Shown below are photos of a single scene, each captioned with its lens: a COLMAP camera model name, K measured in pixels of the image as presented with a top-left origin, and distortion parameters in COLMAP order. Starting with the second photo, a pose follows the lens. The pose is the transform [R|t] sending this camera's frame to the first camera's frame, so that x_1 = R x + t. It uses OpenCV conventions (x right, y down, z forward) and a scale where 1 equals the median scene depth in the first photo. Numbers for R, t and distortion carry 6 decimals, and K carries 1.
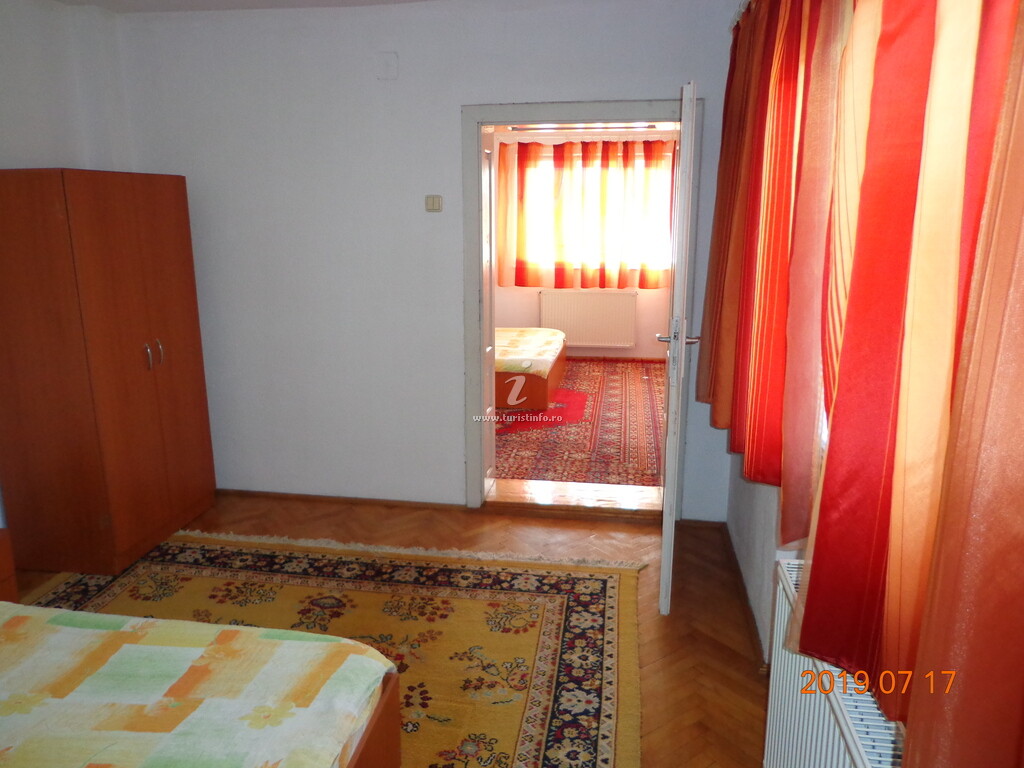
lens RADIAL K [[749.8, 0, 511.2], [0, 749.8, 383.1], [0, 0, 1]] dist [-0.020010, 0.015348]
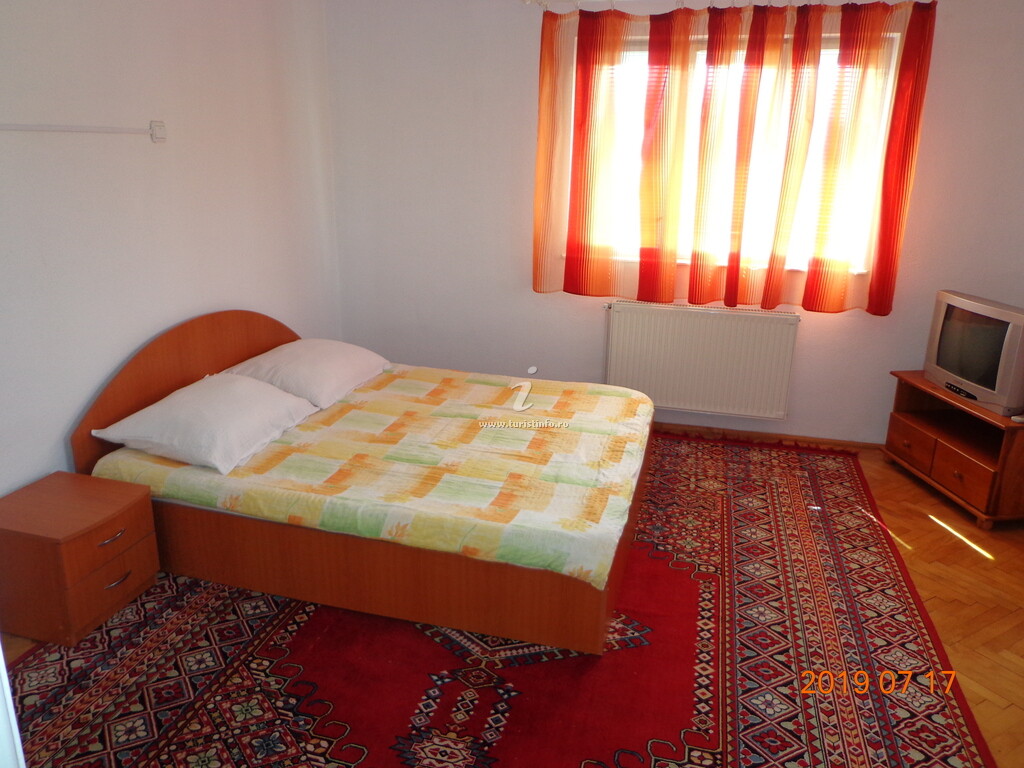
lens RADIAL K [[749.8, 0, 510.1], [0, 749.8, 381.9], [0, 0, 1]] dist [-0.020010, 0.015348]
pose [[0.993462, 0.050095, -0.102589, 0.026148], [-0.041643, 0.995685, 0.082934, -0.112281], [0.106301, -0.078120, 0.991261, 0.472441]]
